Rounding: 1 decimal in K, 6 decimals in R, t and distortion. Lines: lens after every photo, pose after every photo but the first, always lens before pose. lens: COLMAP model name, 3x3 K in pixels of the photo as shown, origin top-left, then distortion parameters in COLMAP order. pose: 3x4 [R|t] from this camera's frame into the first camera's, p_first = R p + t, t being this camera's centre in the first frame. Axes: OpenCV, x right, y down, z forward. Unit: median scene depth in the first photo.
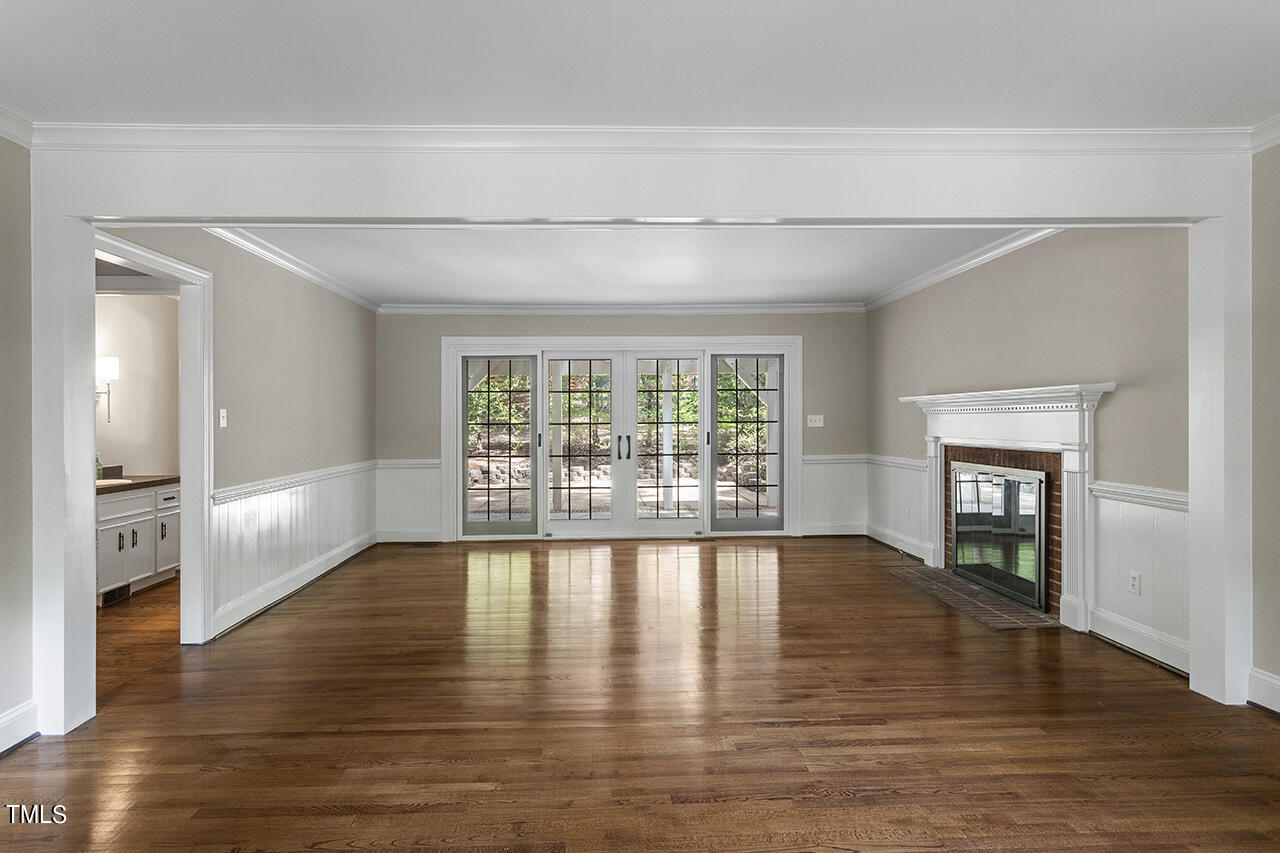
lens RADIAL K [[686.9, 0, 635.4], [0, 686.9, 415.6], [0, 0, 1]] dist [0.002871, 0.000585]
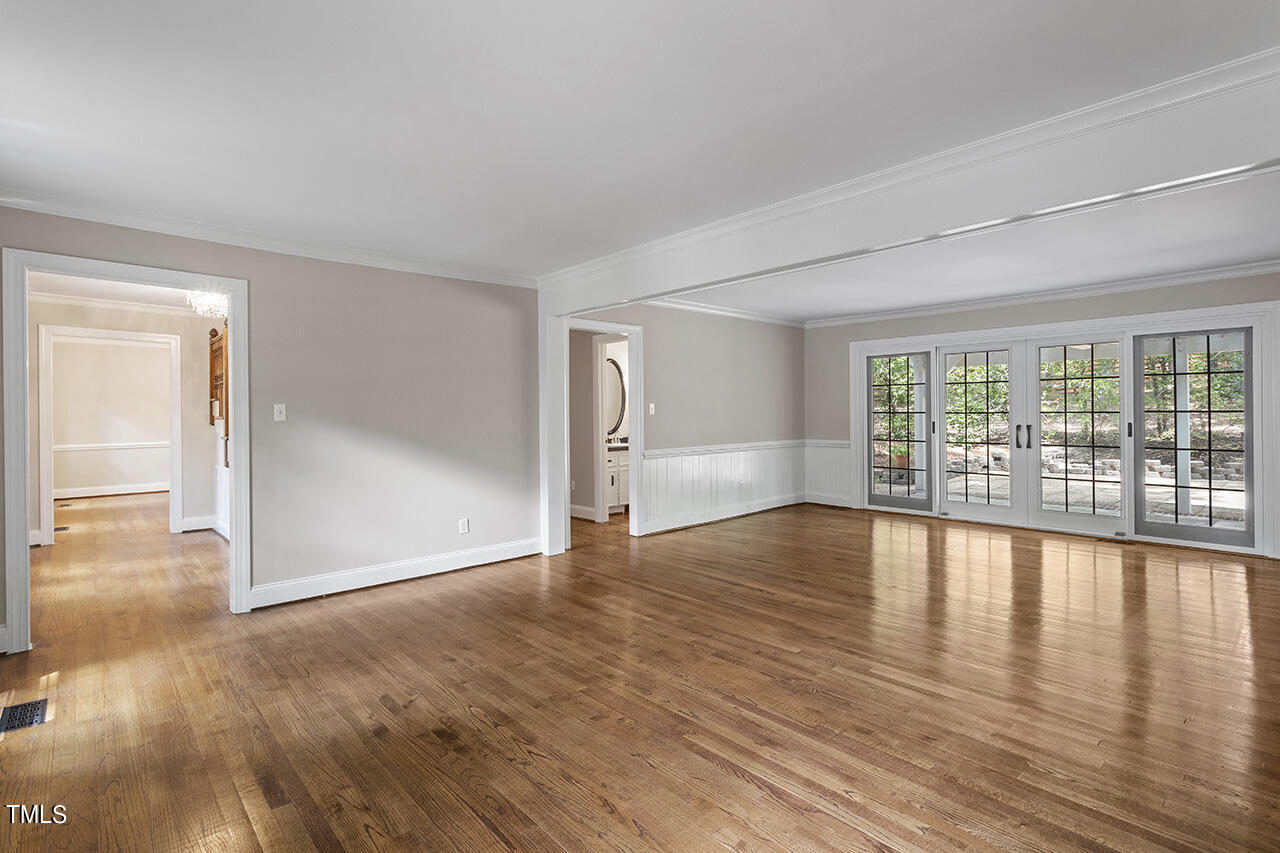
lens RADIAL K [[614.8, 0, 633.9], [0, 614.8, 419.8], [0, 0, 1]] dist [0.006256, 0.000421]
pose [[0.641760, 0.014418, -0.766770, 0.310537], [0.007233, 0.999665, 0.024851, -0.005094], [0.766872, -0.021494, 0.641441, -0.012057]]
